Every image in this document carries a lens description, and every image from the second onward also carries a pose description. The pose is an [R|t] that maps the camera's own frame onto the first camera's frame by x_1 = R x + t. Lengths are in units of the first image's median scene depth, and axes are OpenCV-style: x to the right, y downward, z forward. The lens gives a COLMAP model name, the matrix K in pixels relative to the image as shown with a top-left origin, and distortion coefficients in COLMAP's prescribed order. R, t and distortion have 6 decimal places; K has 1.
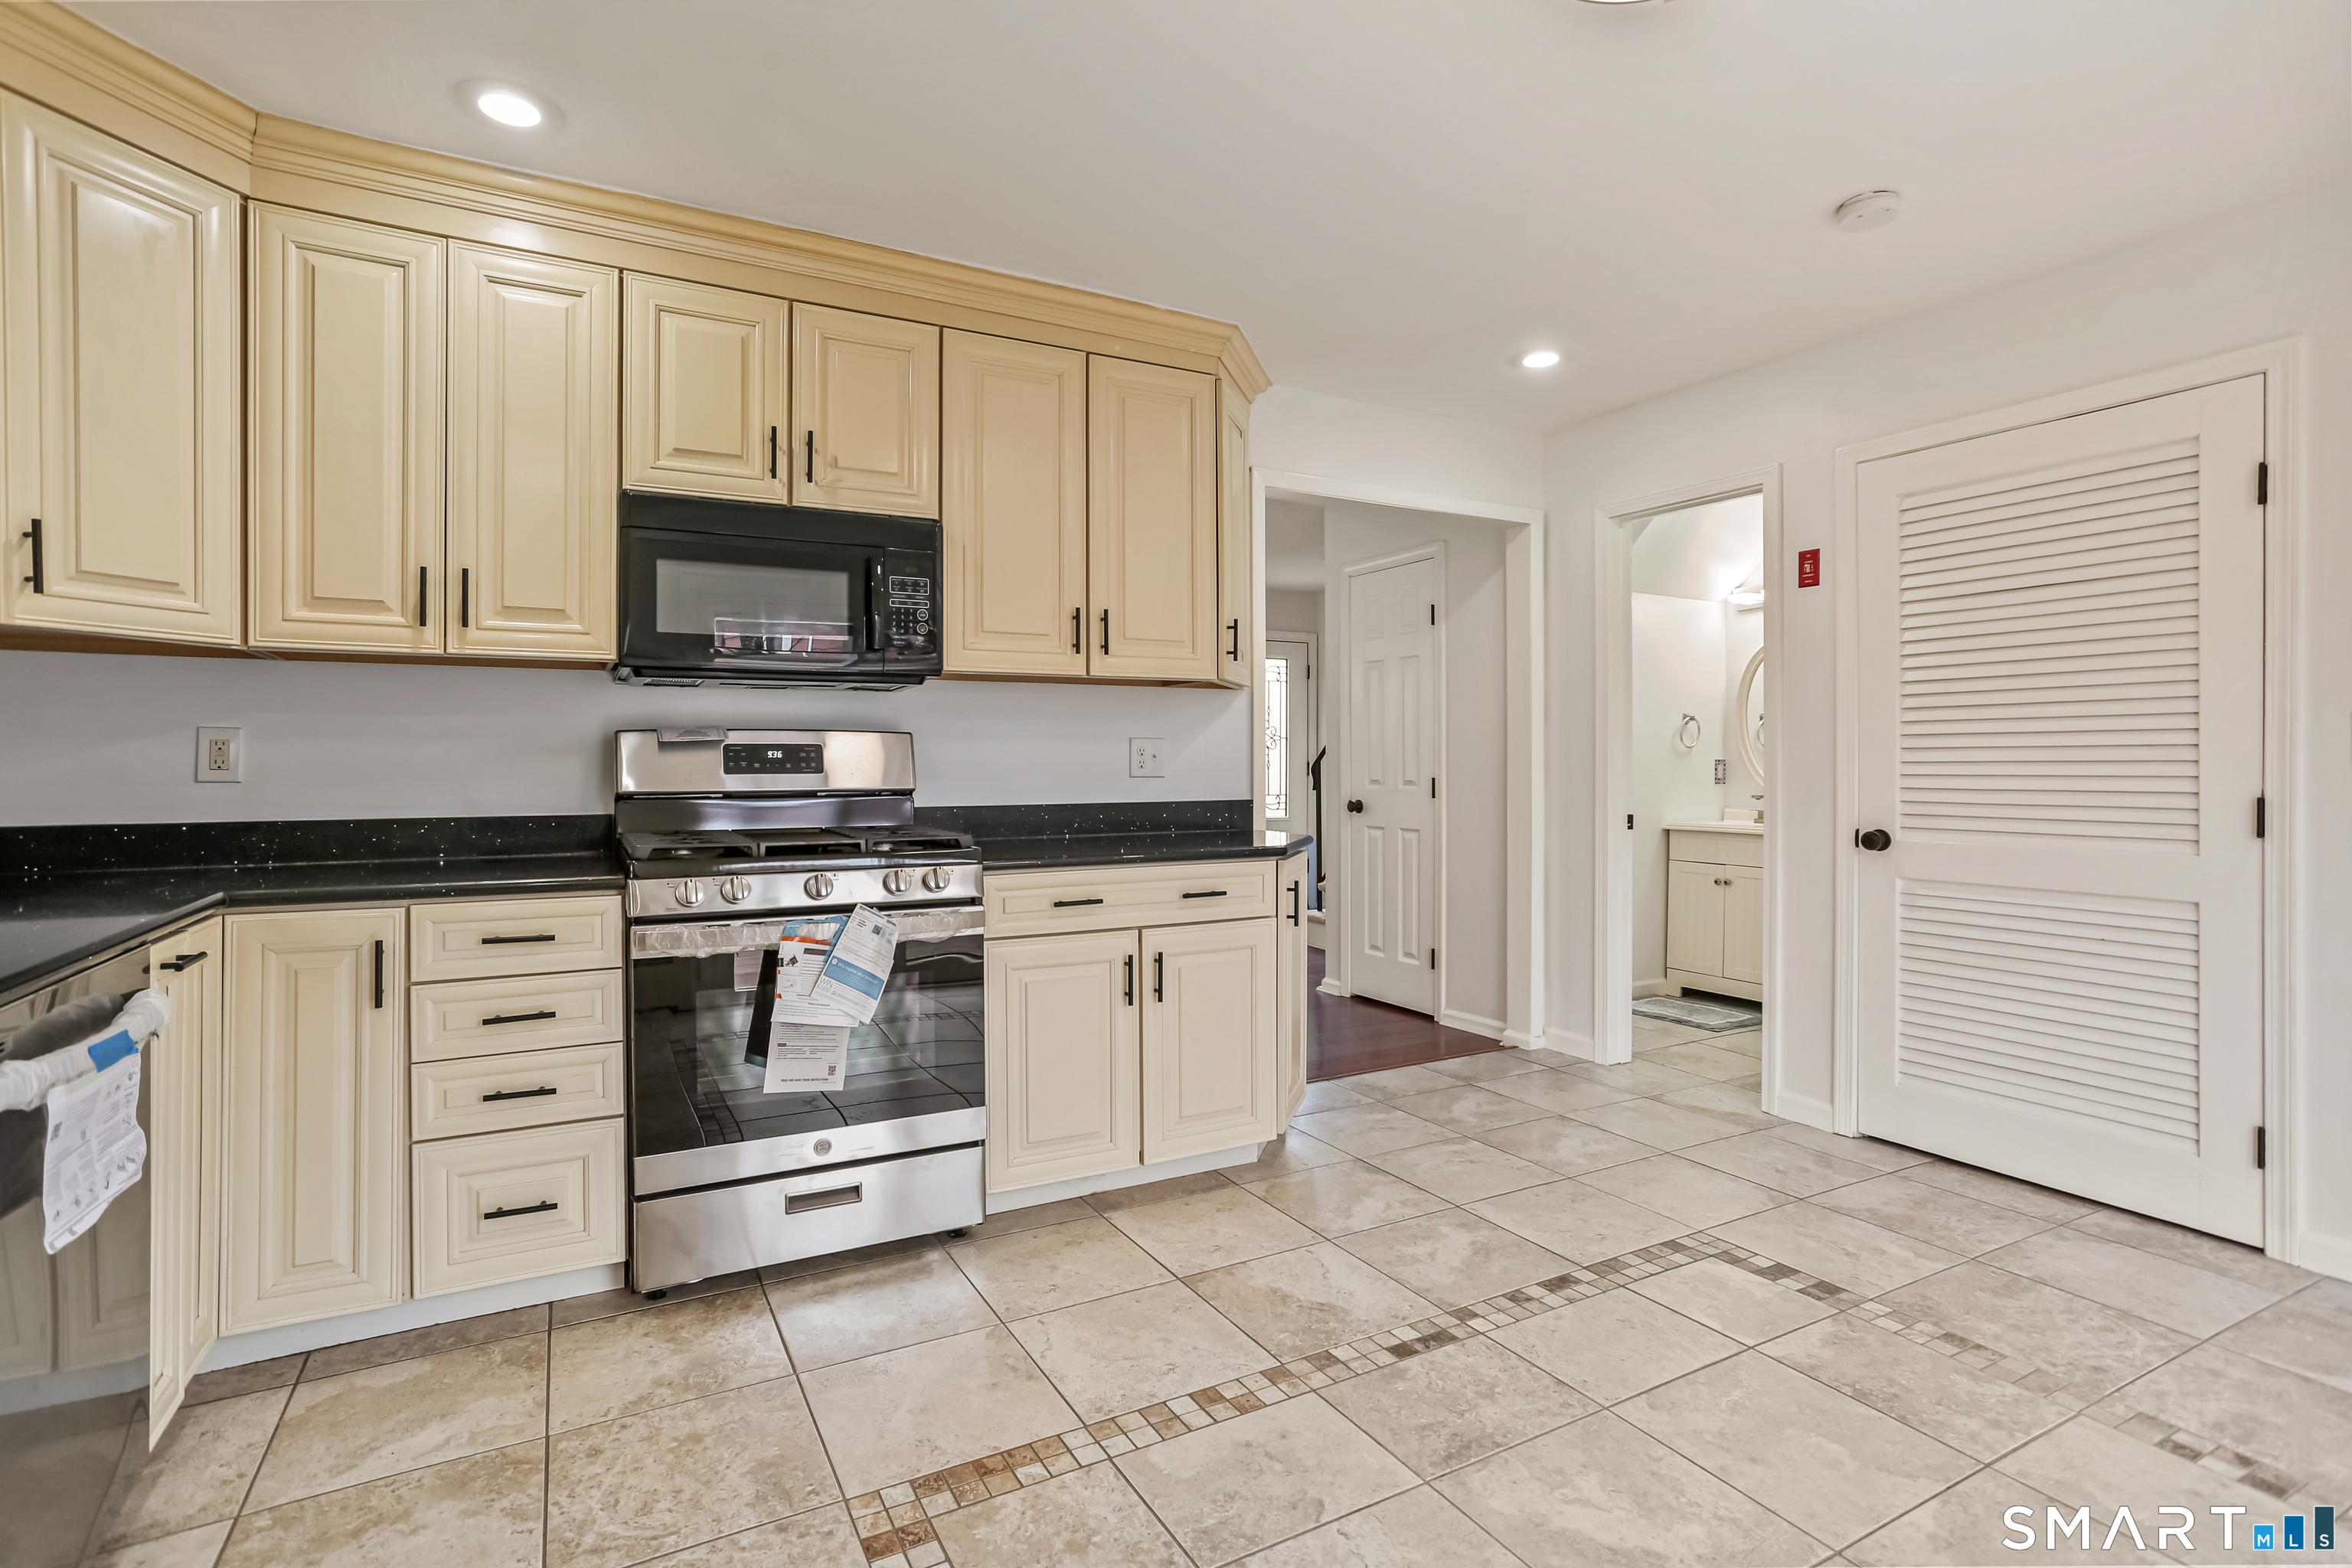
lens RADIAL K [[1138.8, 0, 1178.2], [0, 1138.8, 765.8], [0, 0, 1]] dist [-0.042732, 0.028140]
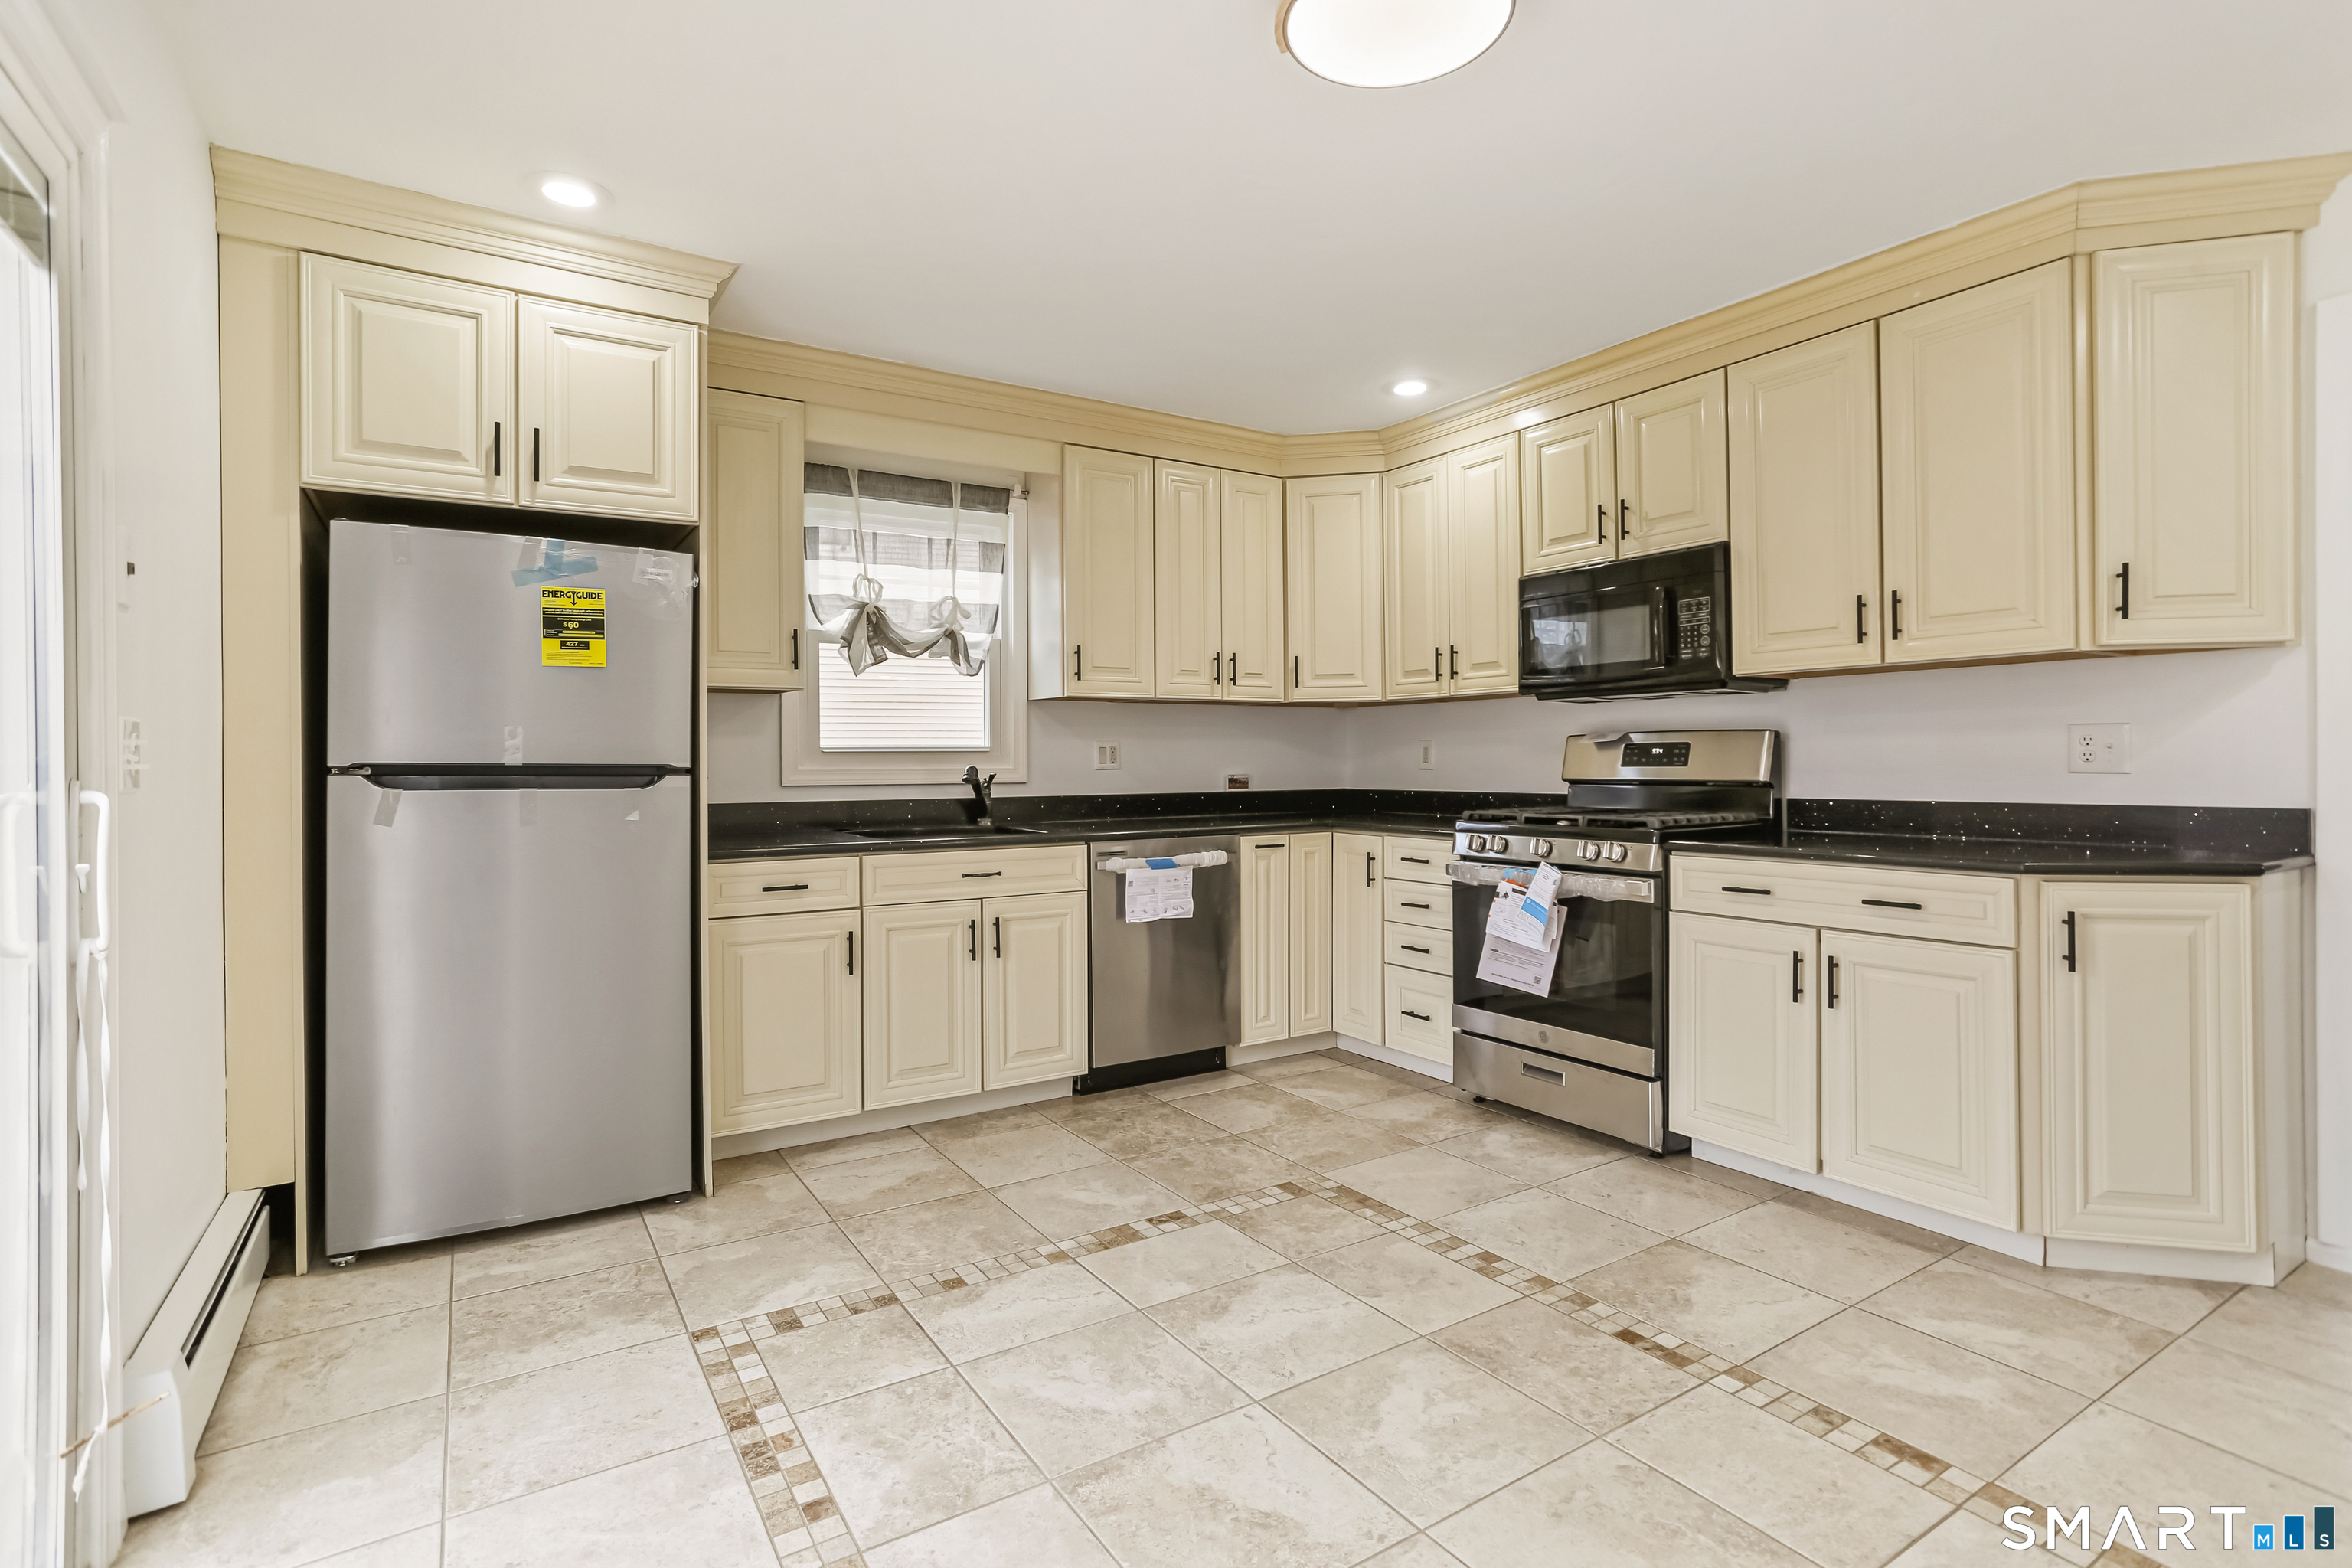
lens RADIAL K [[1138.8, 0, 1169.9], [0, 1138.8, 759.7], [0, 0, 1]] dist [-0.042732, 0.028140]
pose [[0.057034, -0.001063, -0.998372, 1.052455], [0.006170, 0.999981, -0.000712, -0.003640], [0.998353, -0.006120, 0.057040, 0.469735]]
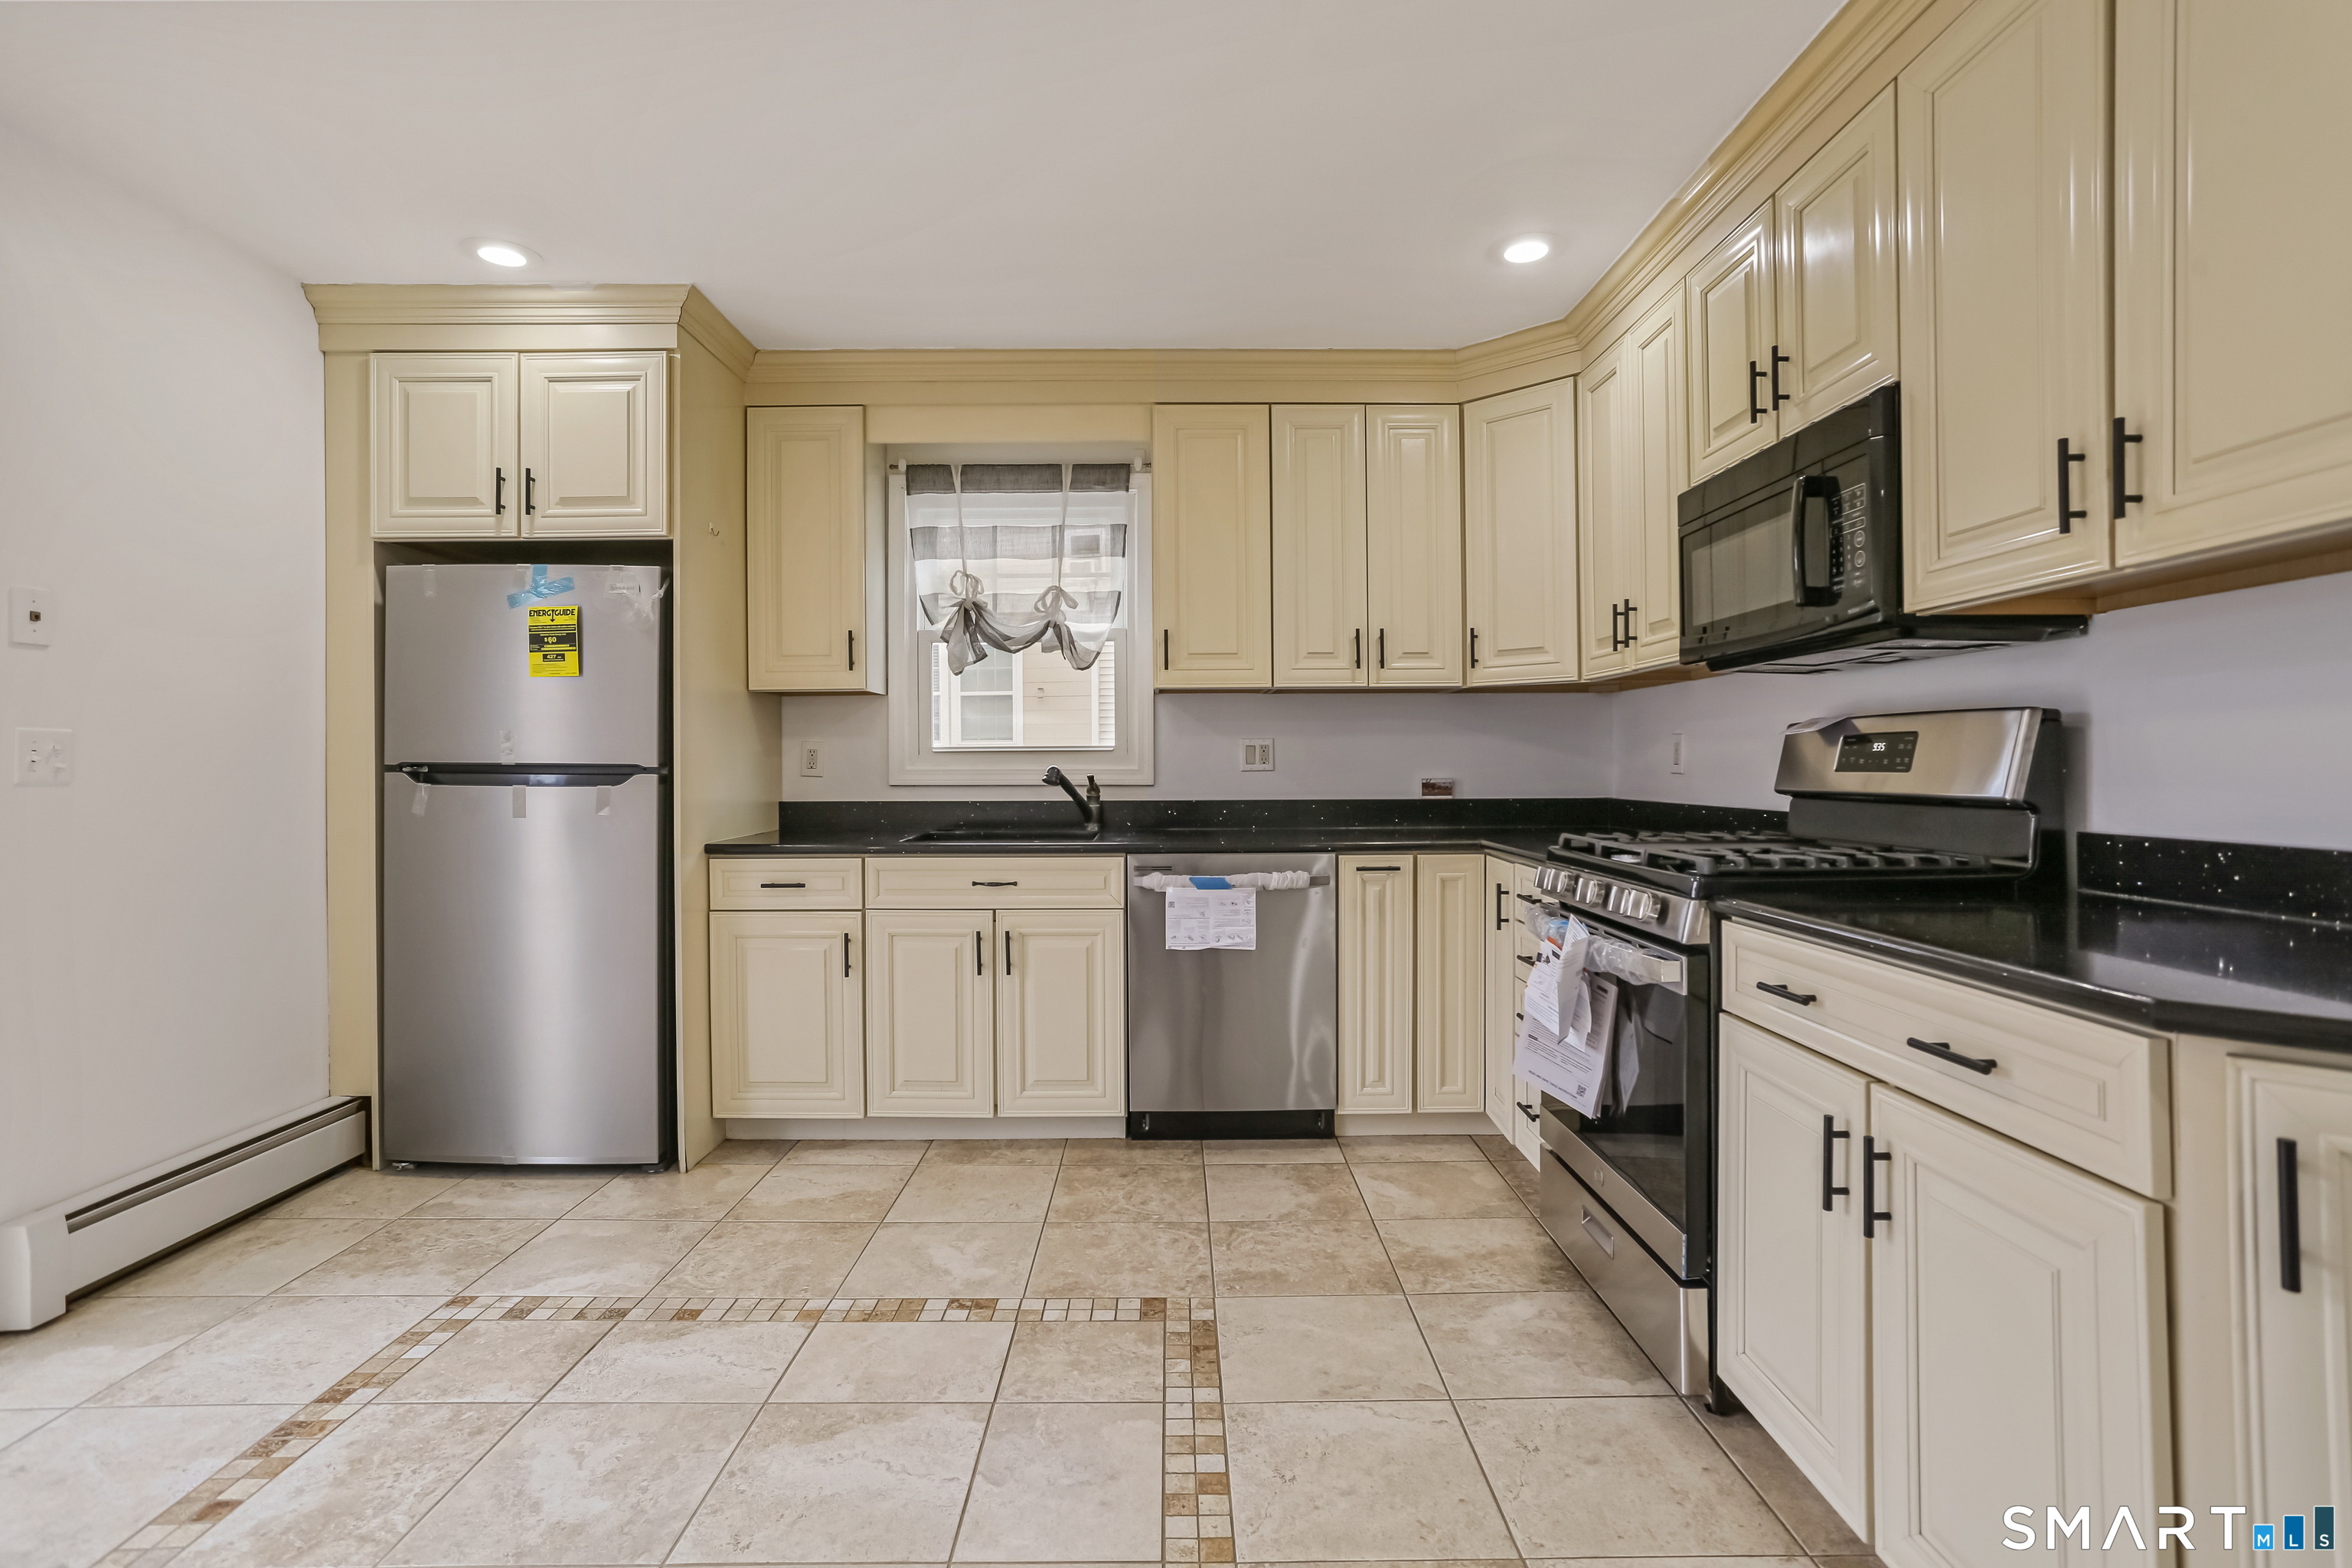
lens RADIAL K [[1138.8, 0, 1168.8], [0, 1138.8, 762.9], [0, 0, 1]] dist [-0.042732, 0.028140]
pose [[-0.485871, 0.002512, -0.874027, 0.664441], [0.004666, 0.999989, 0.000280, -0.001782], [0.874018, -0.003942, -0.485877, 1.150102]]
